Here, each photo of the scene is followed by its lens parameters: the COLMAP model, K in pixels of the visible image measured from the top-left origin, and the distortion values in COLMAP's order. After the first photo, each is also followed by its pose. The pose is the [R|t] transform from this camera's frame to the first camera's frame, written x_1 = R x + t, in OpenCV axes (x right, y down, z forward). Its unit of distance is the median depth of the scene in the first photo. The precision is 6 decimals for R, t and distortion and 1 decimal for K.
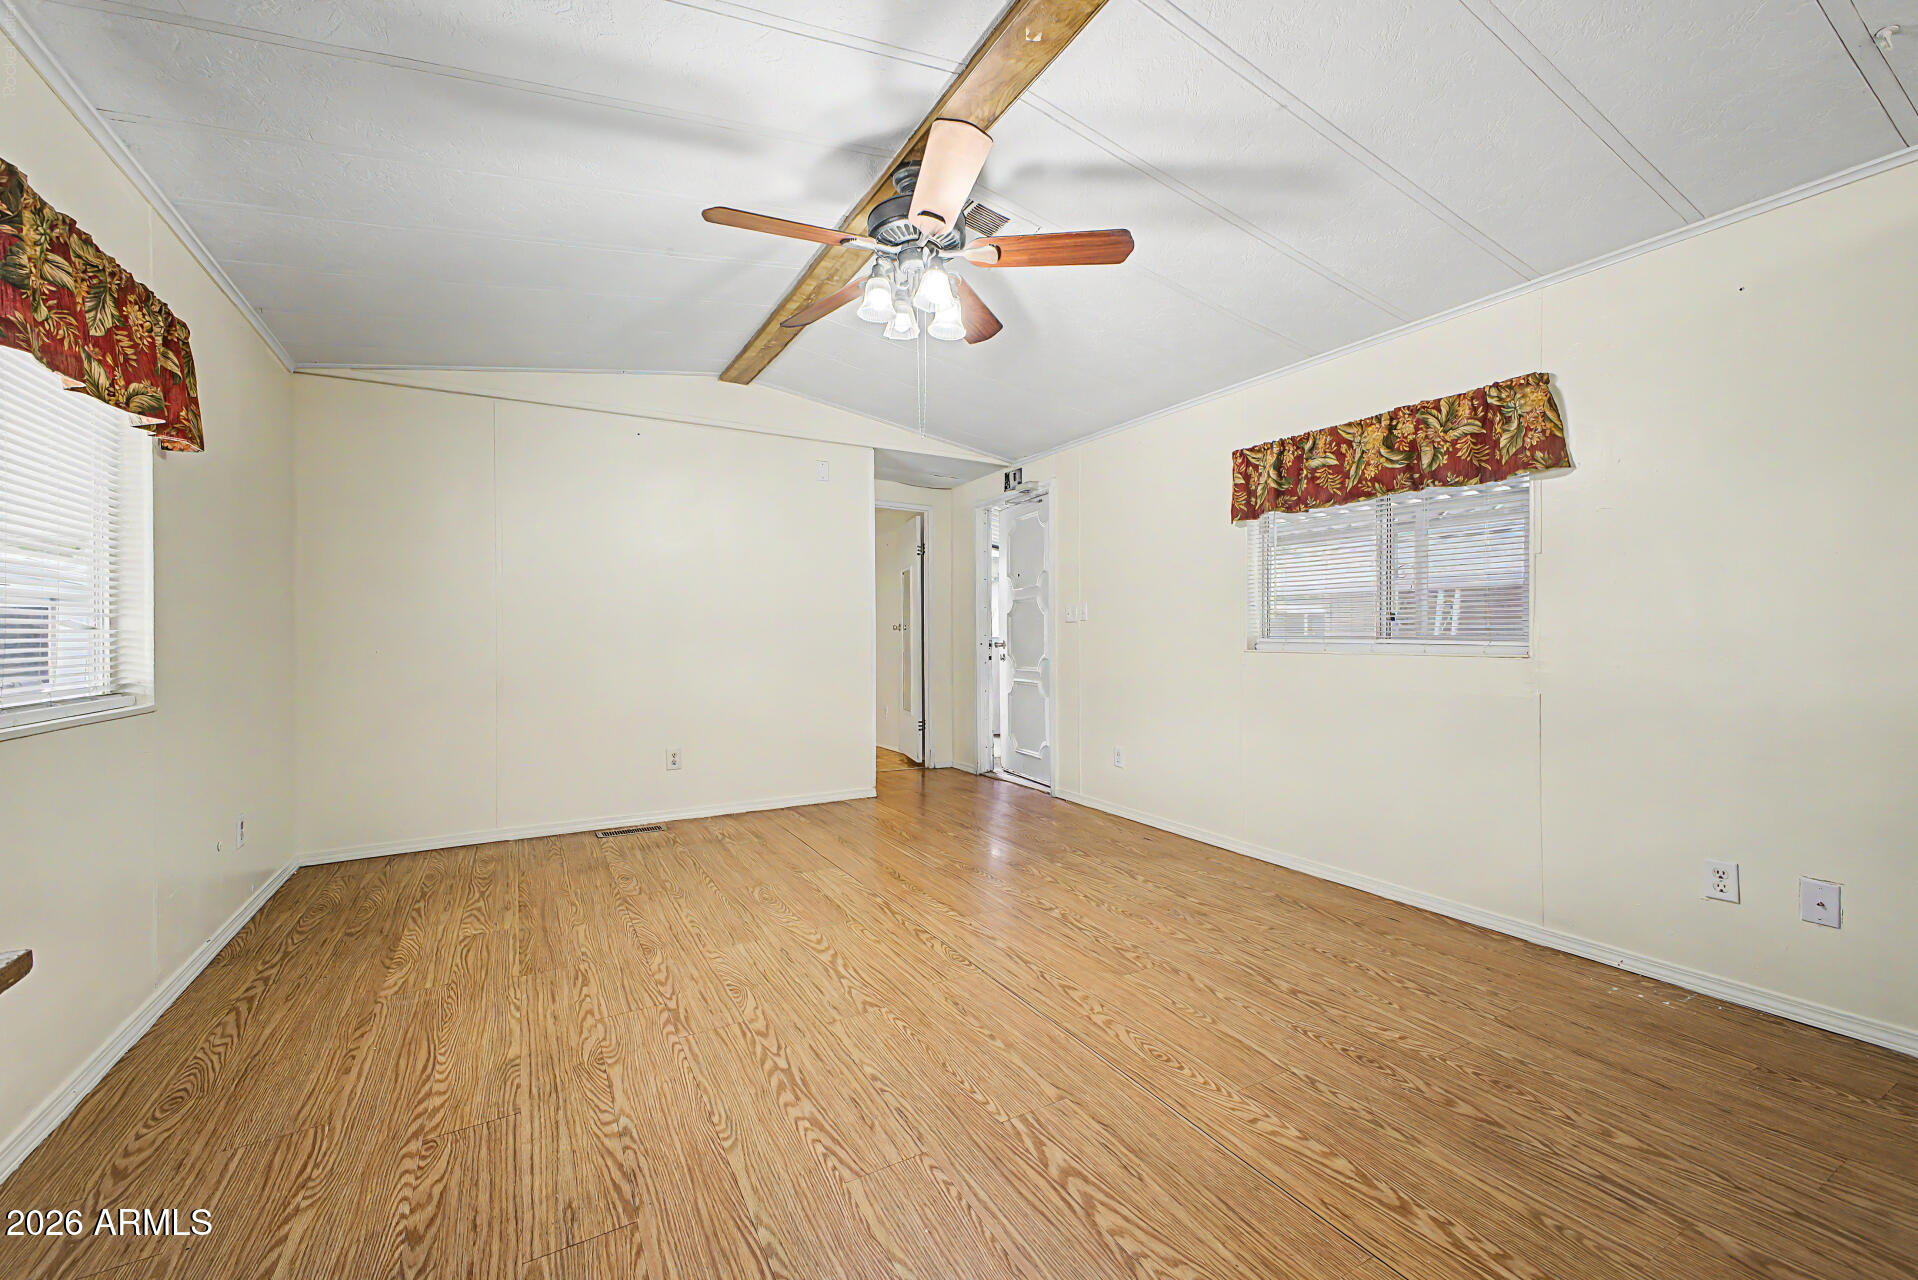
lens RADIAL K [[750.9, 0, 955.3], [0, 750.9, 634.4], [0, 0, 1]] dist [-0.000538, -0.000033]
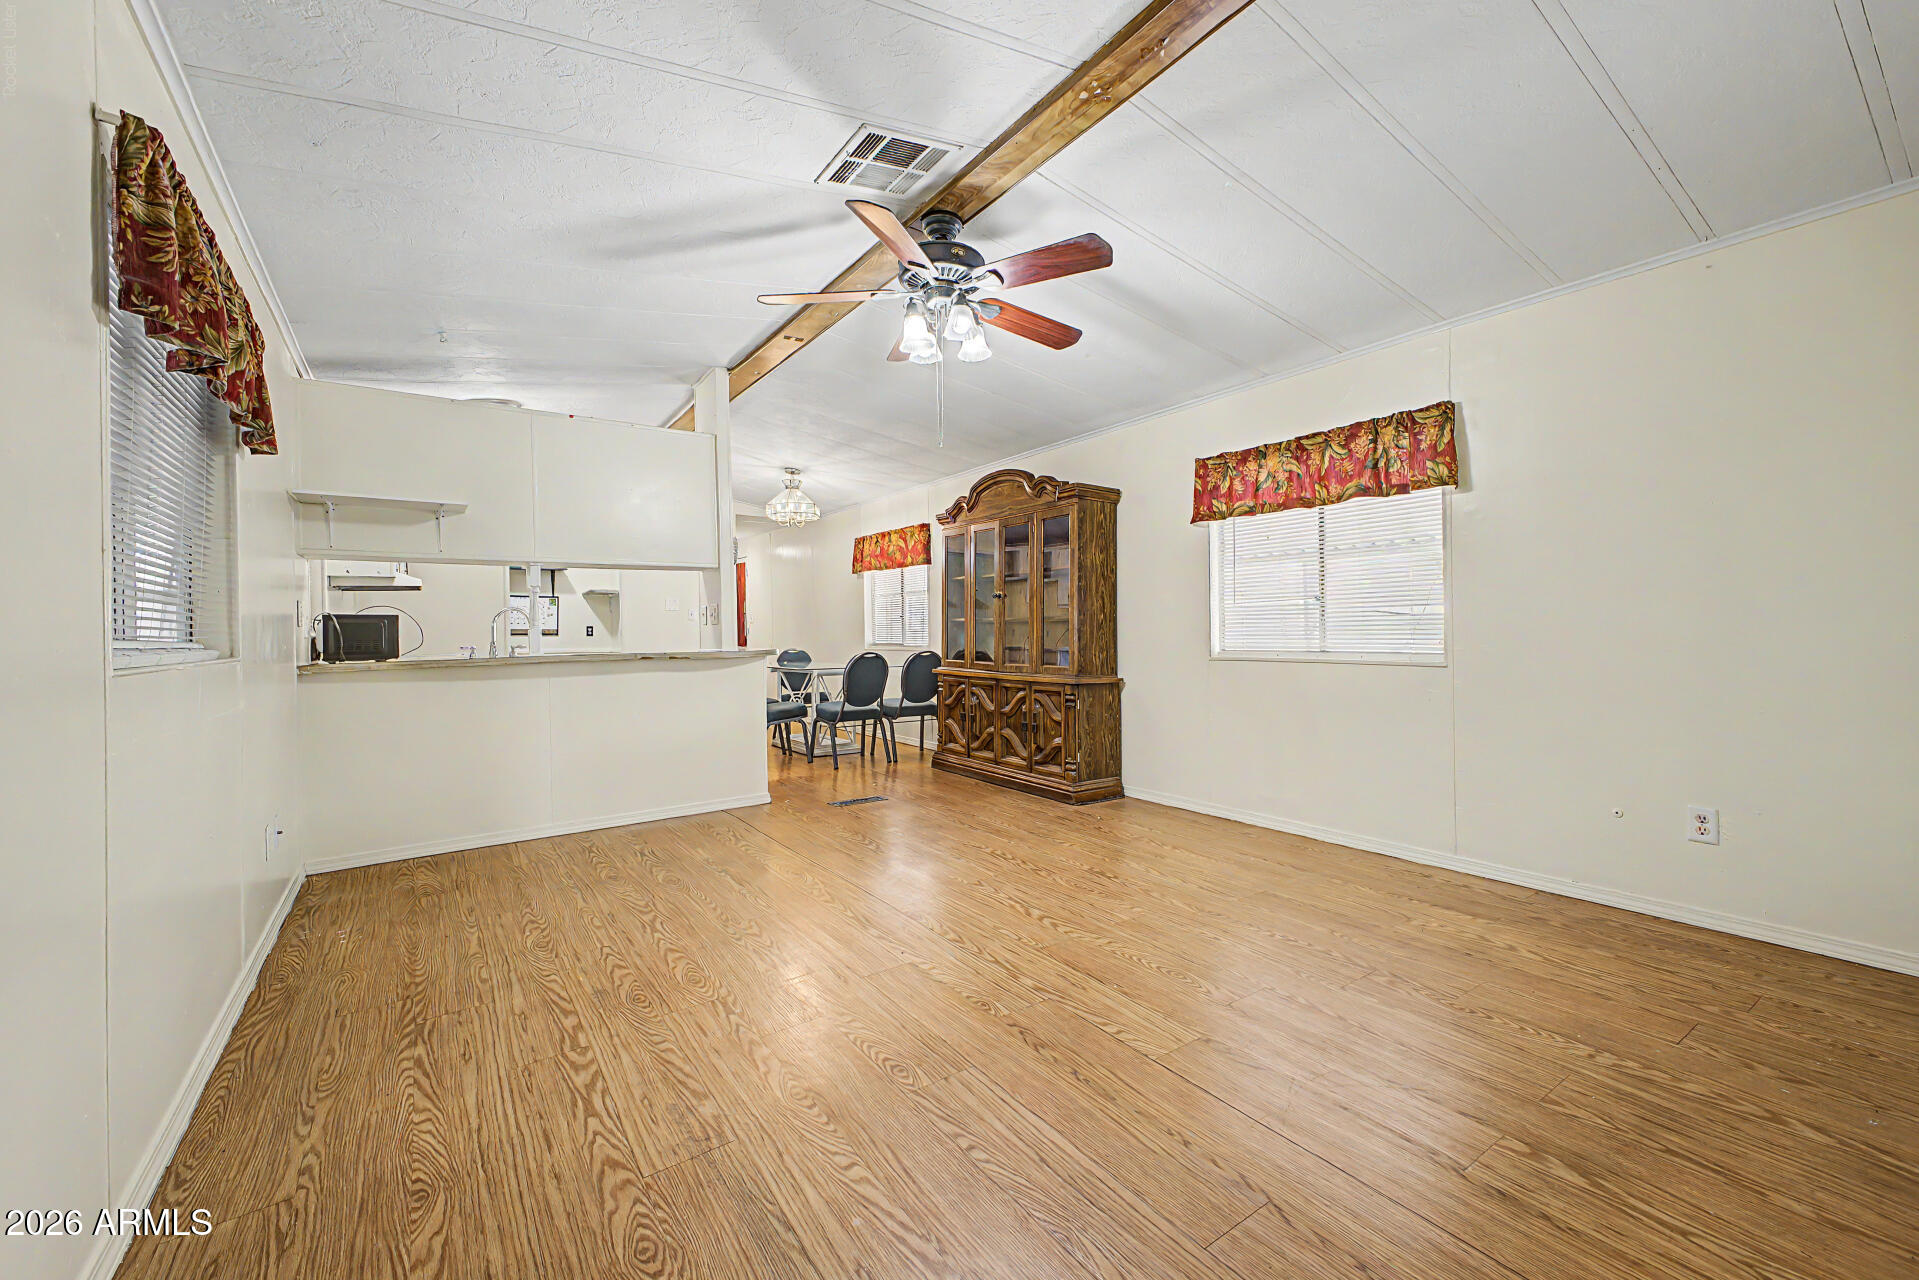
lens RADIAL K [[751.3, 0, 969.7], [0, 751.3, 636.6], [0, 0, 1]] dist [-0.000538, -0.000033]
pose [[-0.995922, 0.017371, -0.088533, 0.015584], [0.016582, 0.999816, 0.009636, 0.009558], [0.088684, 0.008128, -0.996027, 2.108811]]
